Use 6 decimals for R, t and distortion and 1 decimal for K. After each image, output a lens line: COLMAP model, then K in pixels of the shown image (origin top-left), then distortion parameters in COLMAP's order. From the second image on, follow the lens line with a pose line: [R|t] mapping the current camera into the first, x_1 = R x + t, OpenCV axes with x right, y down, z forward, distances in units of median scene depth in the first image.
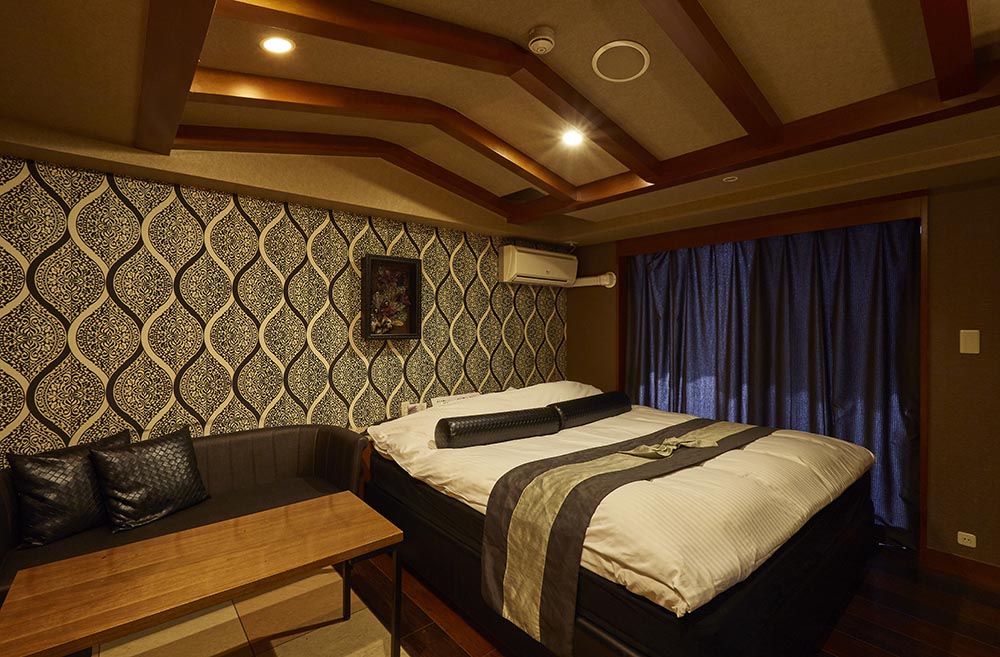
lens RADIAL K [[442.4, 0, 477.1], [0, 442.4, 326.0], [0, 0, 1]] dist [-0.000085, -0.000103]
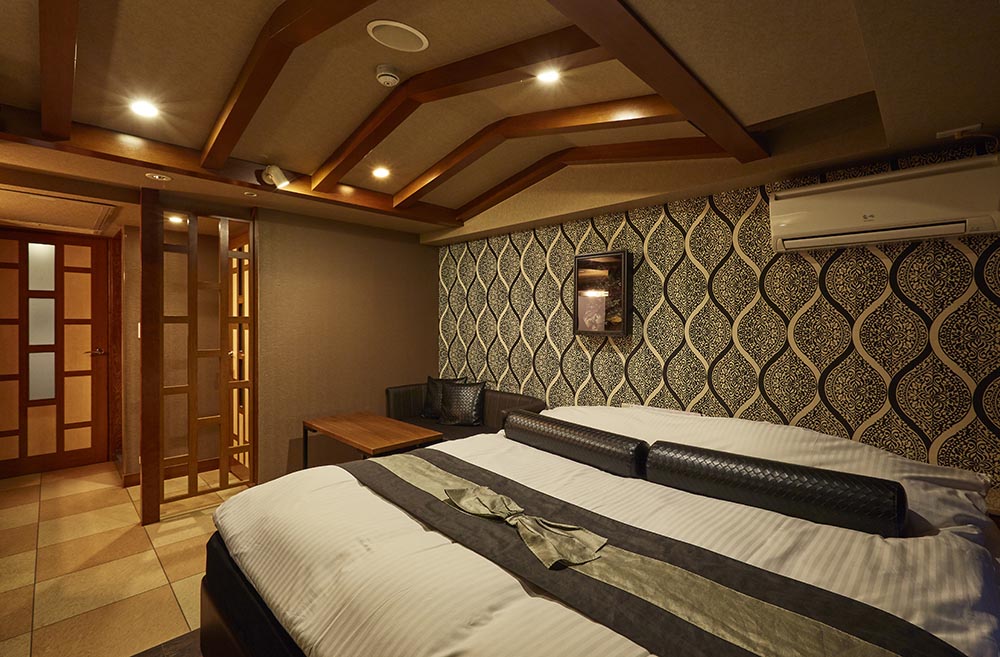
lens RADIAL K [[442.4, 0, 477.1], [0, 442.4, 326.0], [0, 0, 1]] dist [-0.000085, -0.000103]
pose [[0.089041, 0.011287, -0.995964, 0.761599], [-0.004560, 0.999930, 0.010924, -0.000982], [0.996018, 0.003569, 0.089086, 0.620430]]
